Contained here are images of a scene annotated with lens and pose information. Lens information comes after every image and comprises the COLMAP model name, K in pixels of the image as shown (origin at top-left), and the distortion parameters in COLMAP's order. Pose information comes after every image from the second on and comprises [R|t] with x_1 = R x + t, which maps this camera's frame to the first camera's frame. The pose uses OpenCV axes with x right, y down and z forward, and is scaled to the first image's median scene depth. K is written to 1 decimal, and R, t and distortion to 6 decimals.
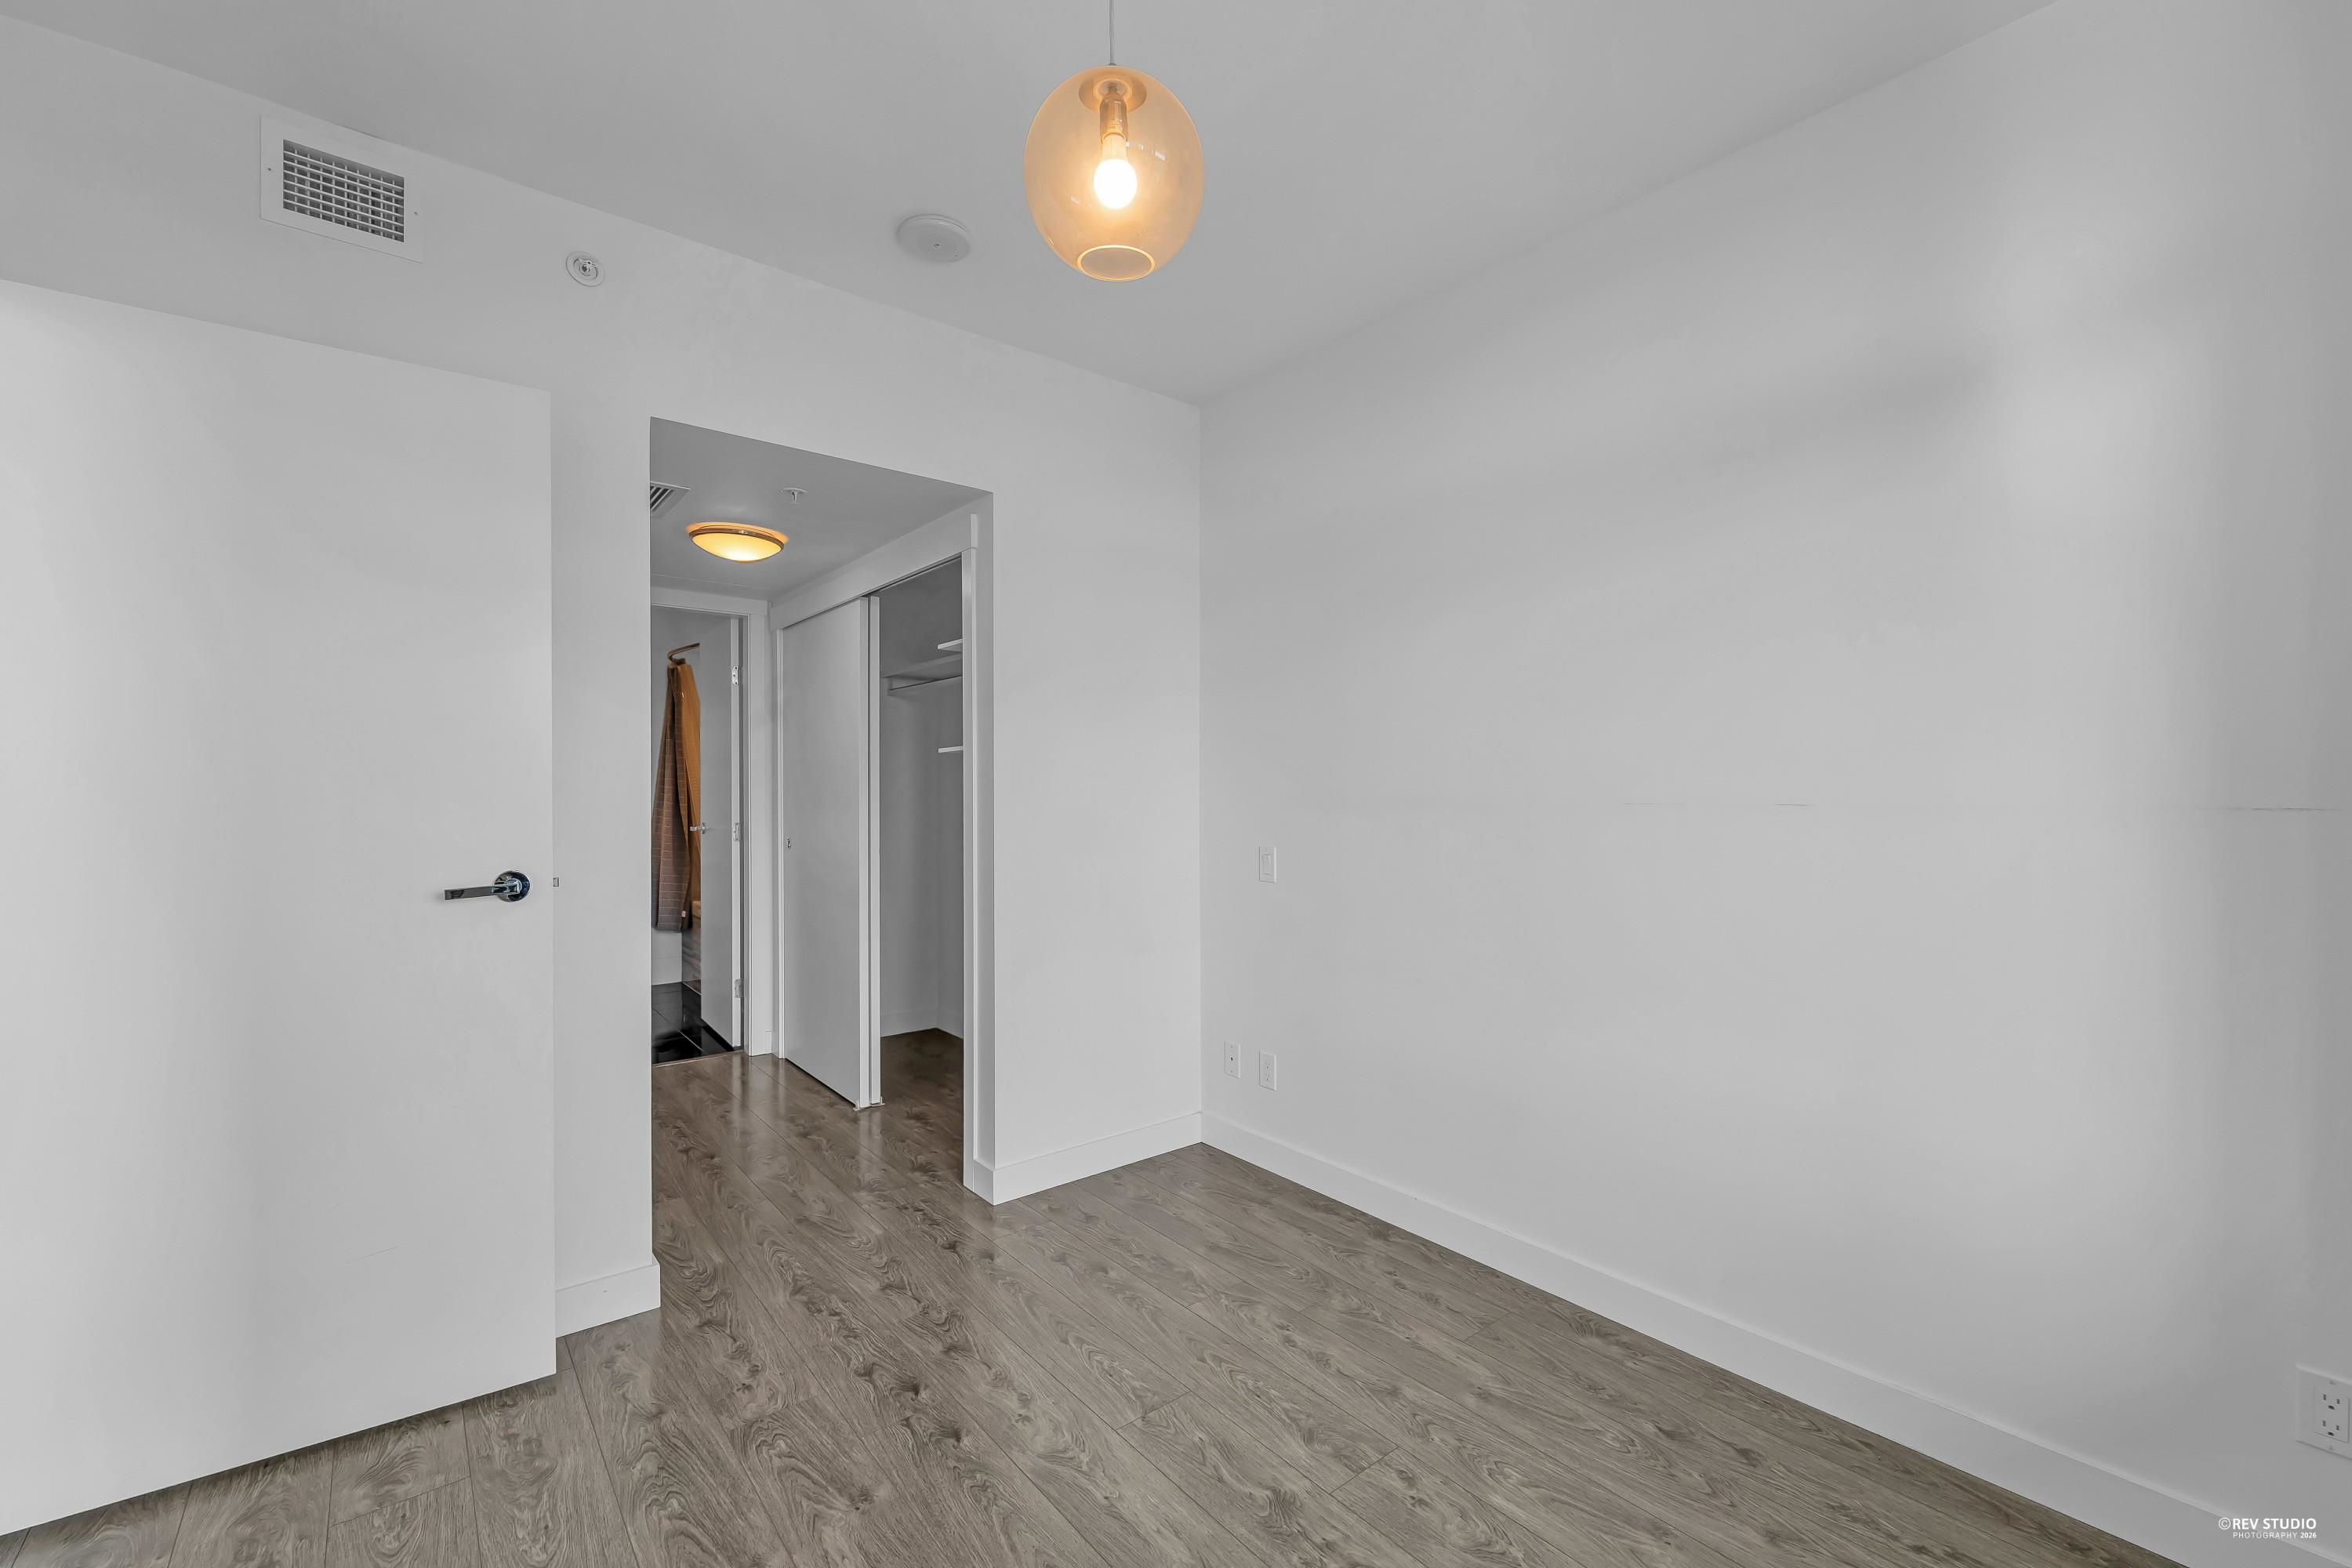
lens RADIAL K [[972.2, 0, 1179.7], [0, 972.2, 798.2], [0, 0, 1]] dist [-0.000483, -0.000215]
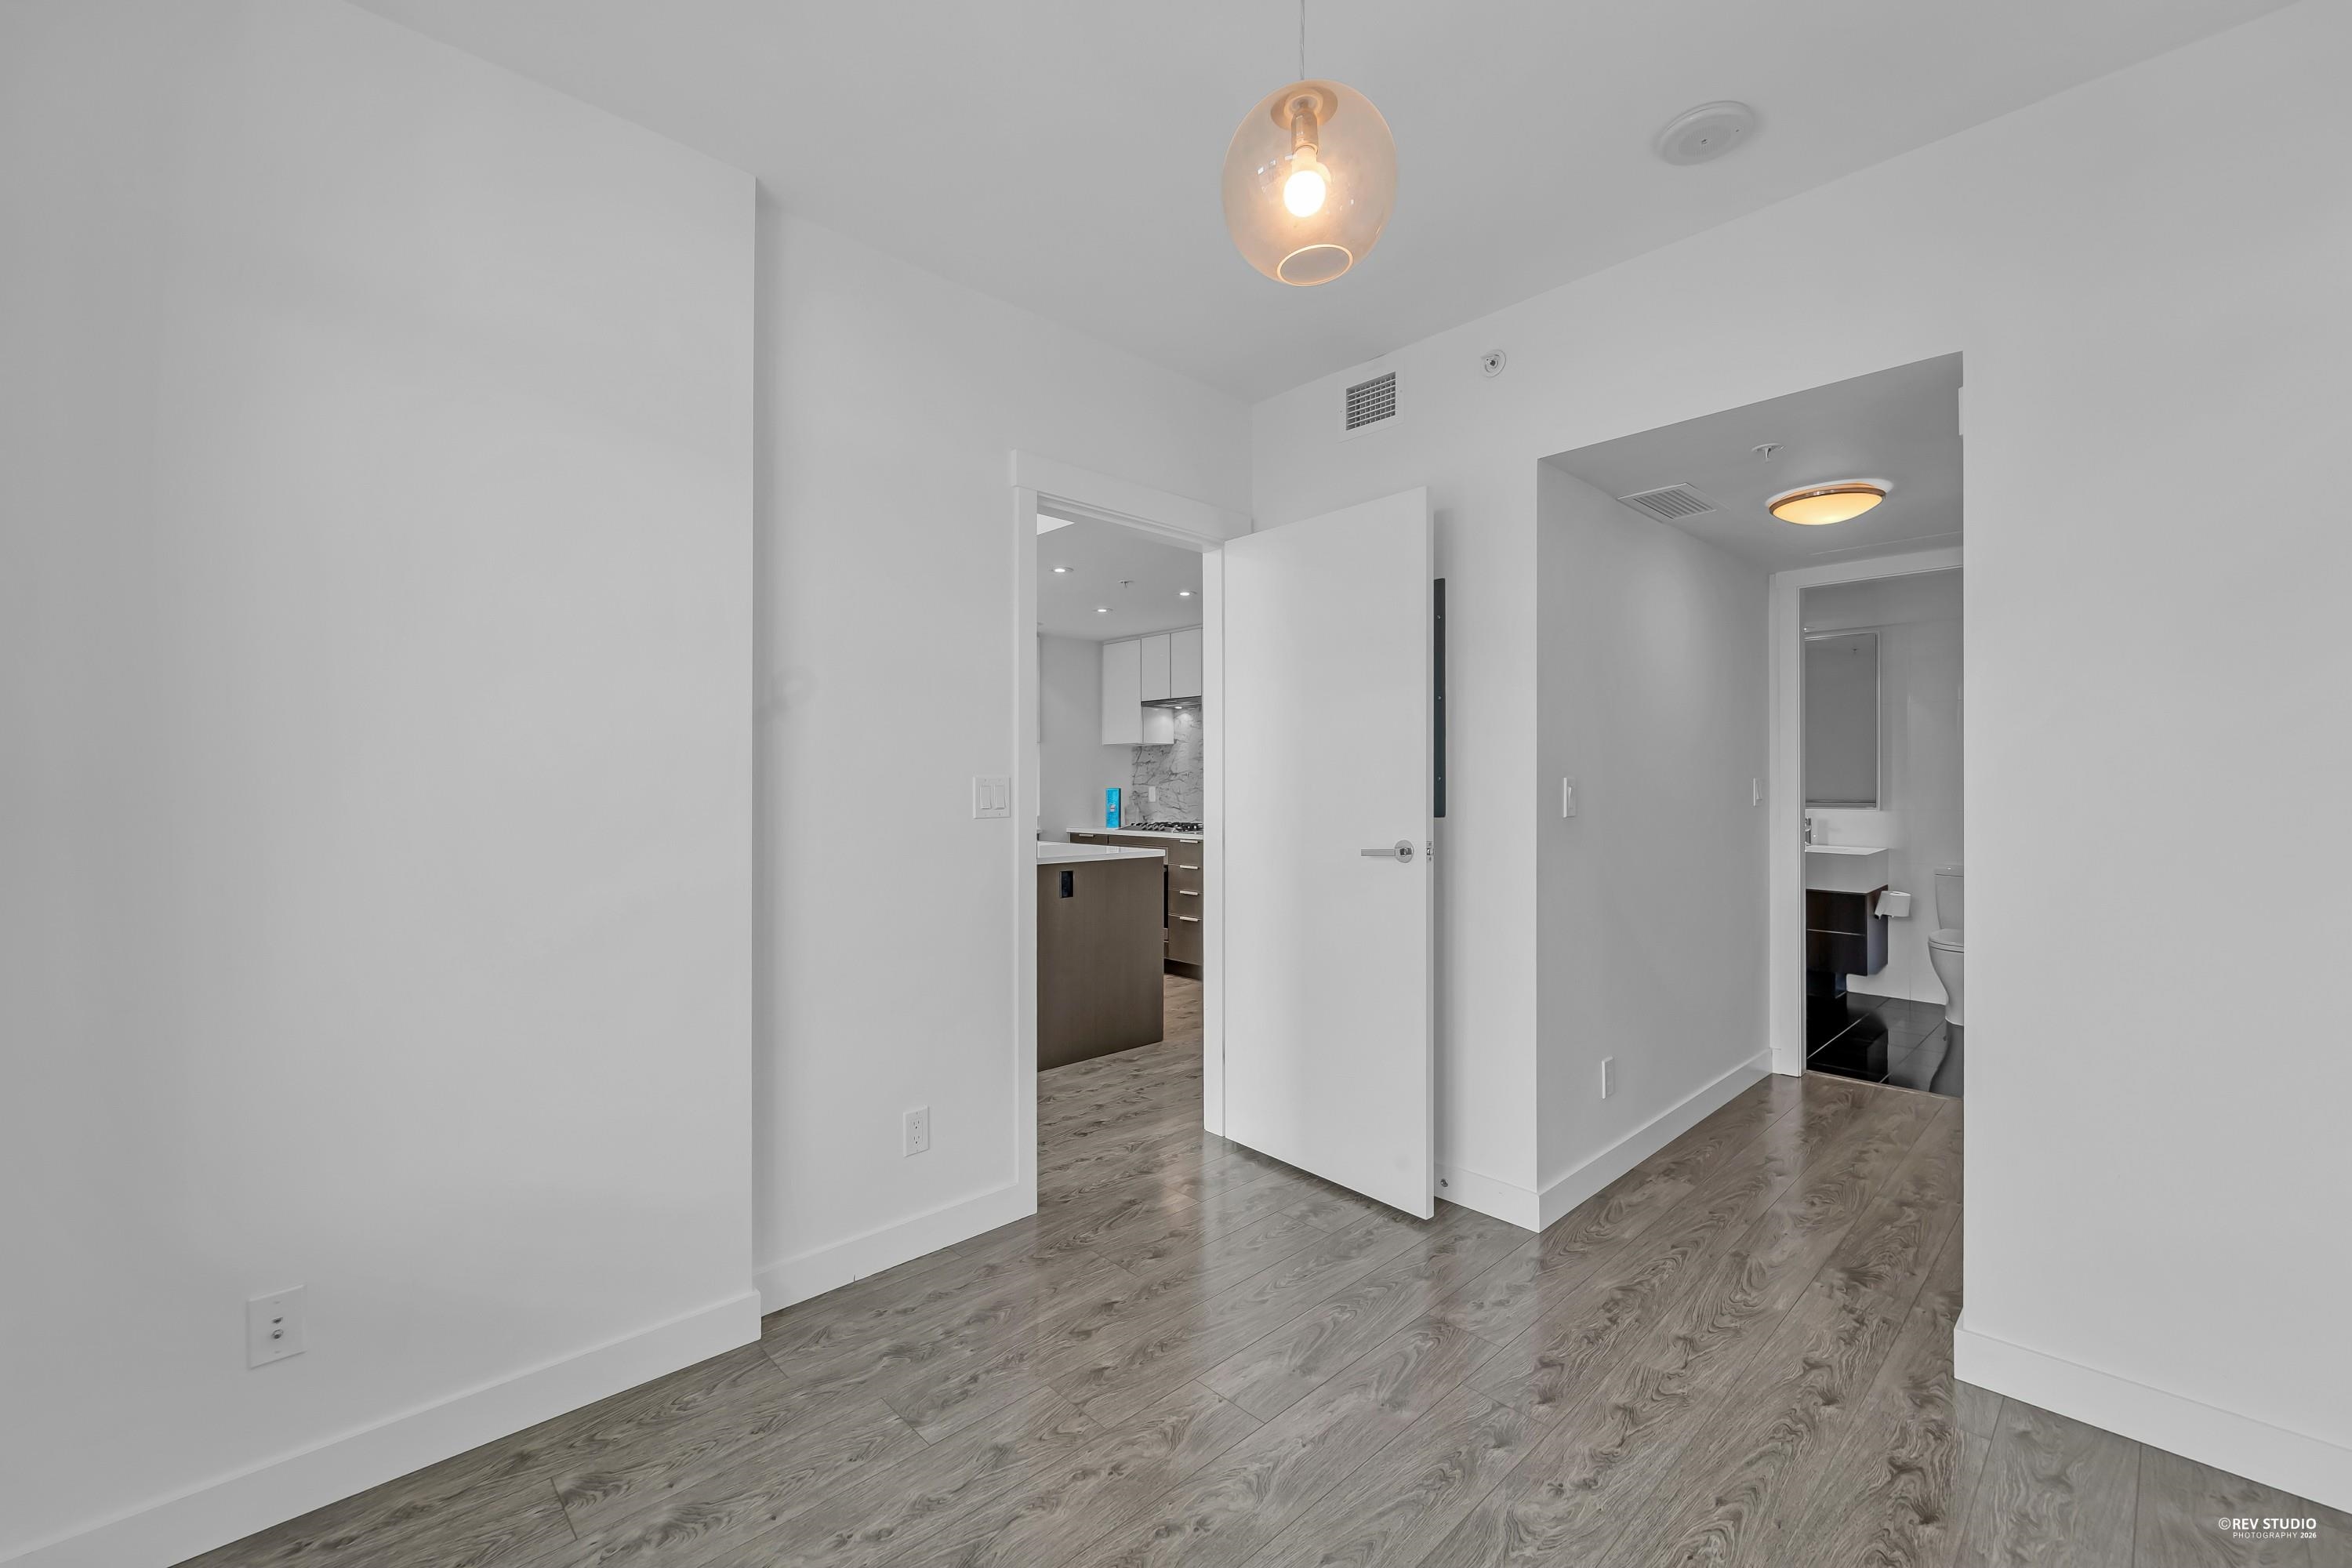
lens RADIAL K [[968.0, 0, 1161.7], [0, 968.0, 792.2], [0, 0, 1]] dist [0.001213, -0.000542]
pose [[0.073735, 0.010723, -0.997220, 0.693003], [-0.011228, 0.999888, 0.009921, -0.004872], [0.997215, 0.010465, 0.073847, 0.567437]]
